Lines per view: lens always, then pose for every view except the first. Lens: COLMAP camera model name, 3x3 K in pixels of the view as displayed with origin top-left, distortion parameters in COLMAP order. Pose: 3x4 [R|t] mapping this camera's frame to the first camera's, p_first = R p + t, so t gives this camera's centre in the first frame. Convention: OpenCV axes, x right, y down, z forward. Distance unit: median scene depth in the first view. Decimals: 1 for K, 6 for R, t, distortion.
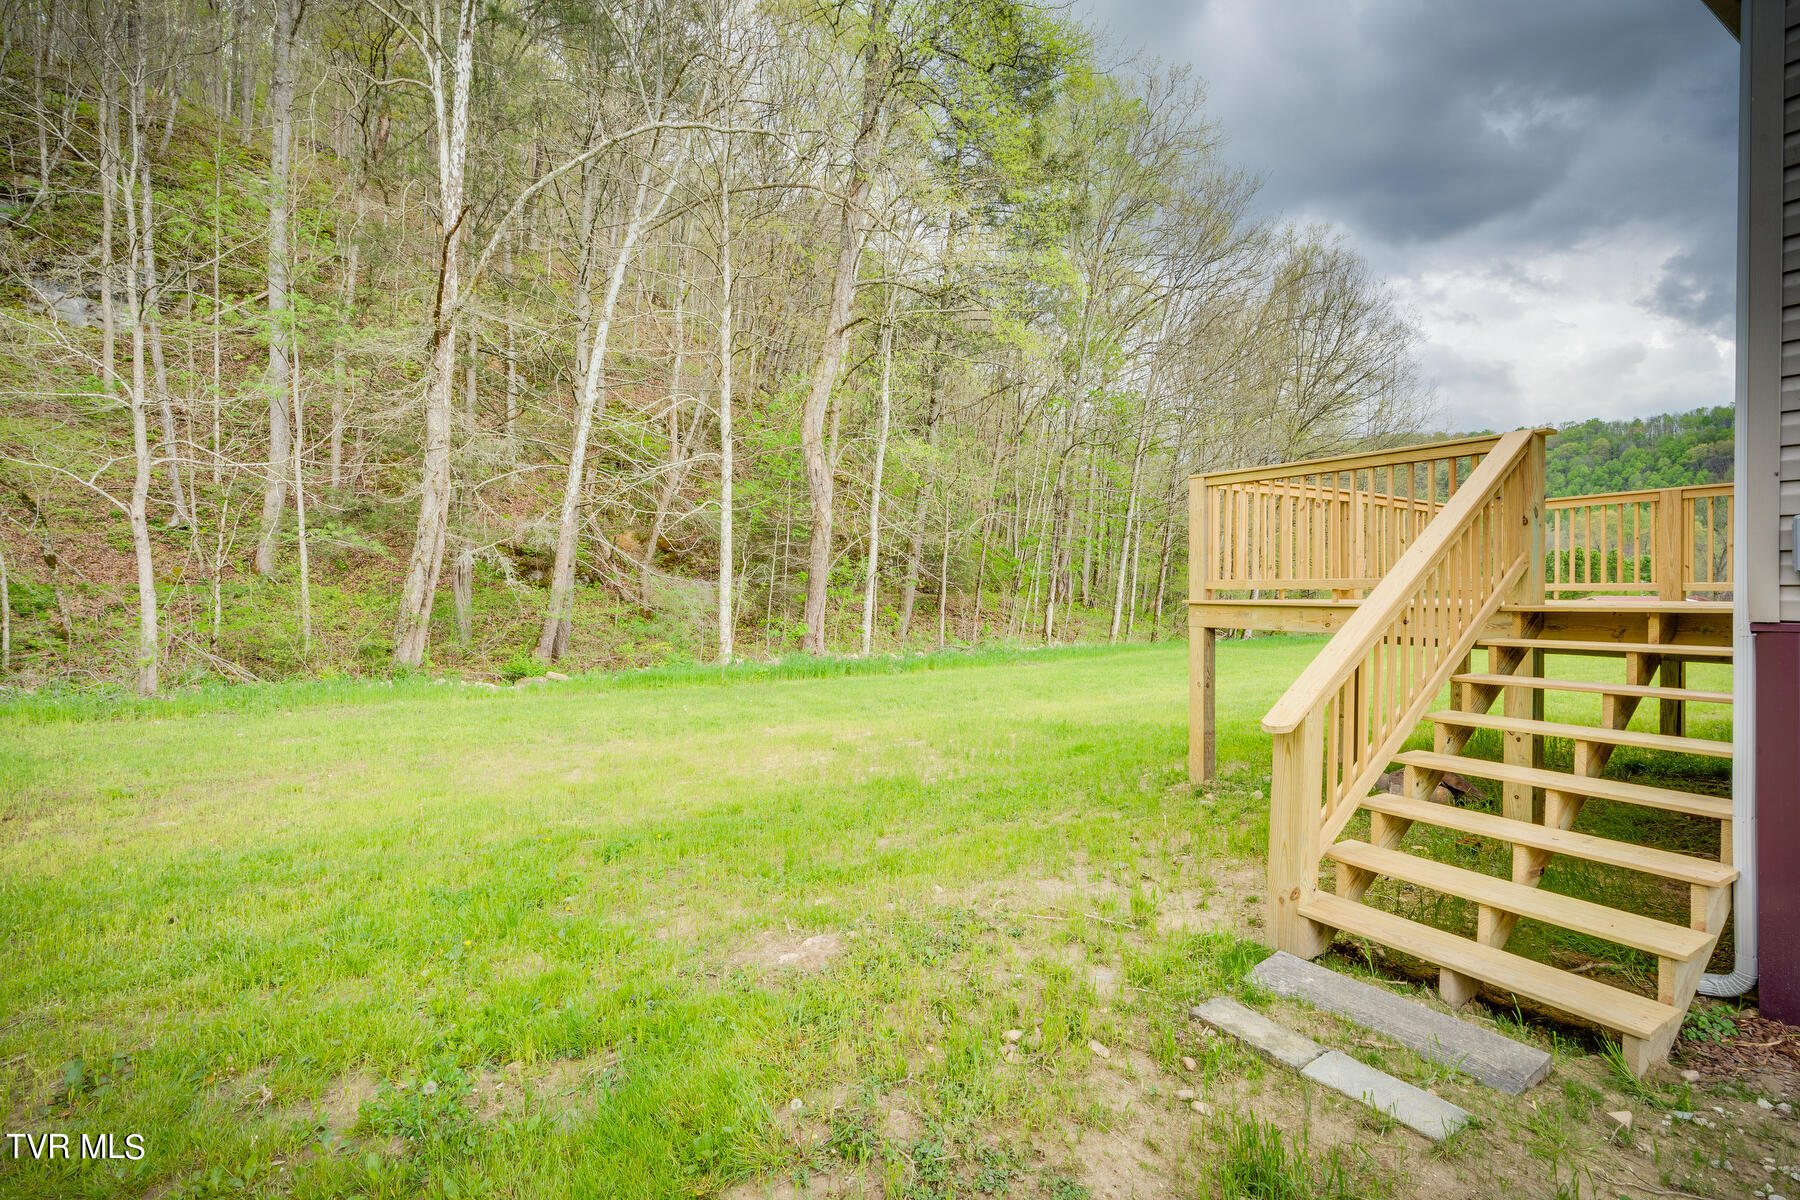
lens RADIAL K [[812.5, 0, 898.8], [0, 812.5, 589.9], [0, 0, 1]] dist [0.001930, 0.000806]
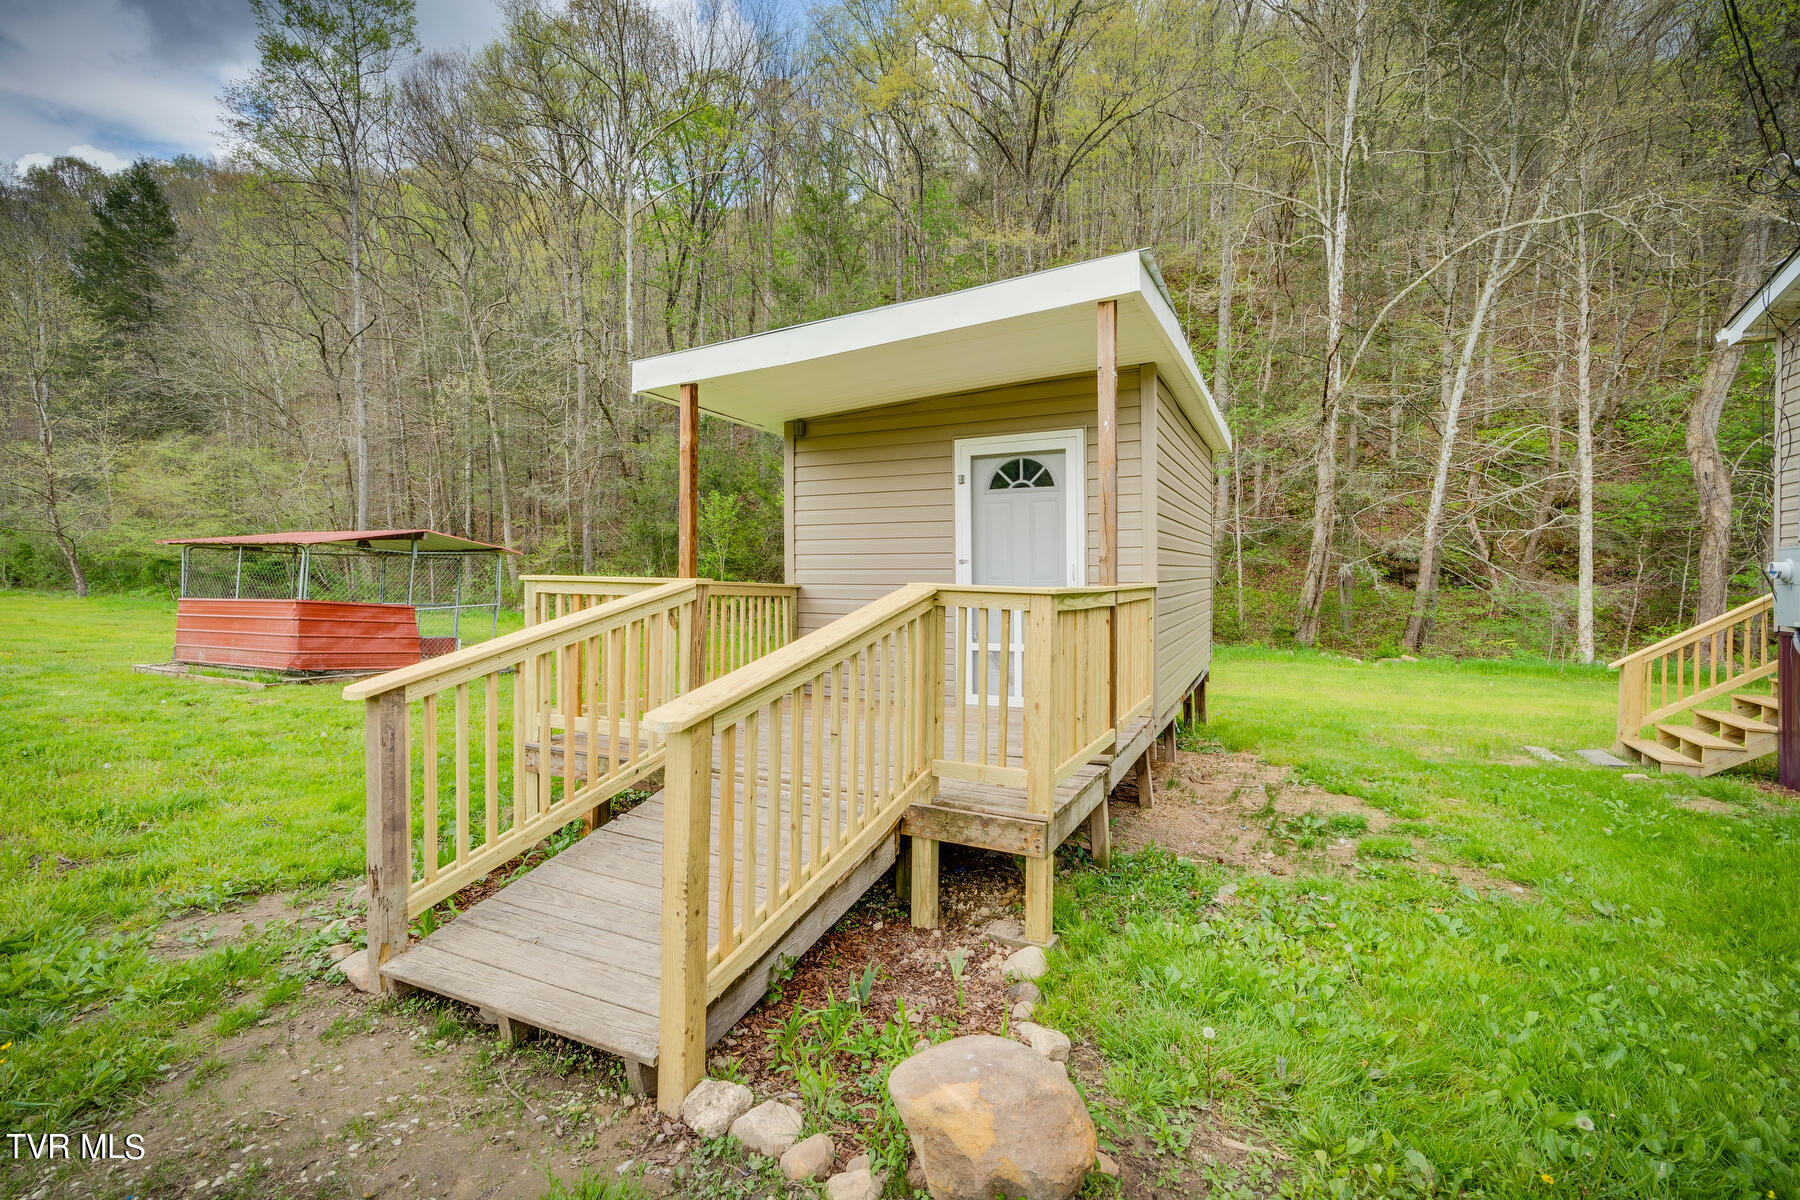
lens RADIAL K [[812.5, 0, 898.8], [0, 812.5, 589.9], [0, 0, 1]] dist [0.001930, 0.000806]
pose [[0.530076, 0.012443, -0.847859, 0.219878], [0.002452, 0.999866, 0.016207, -0.027040], [0.847947, -0.010670, 0.529974, -0.346376]]
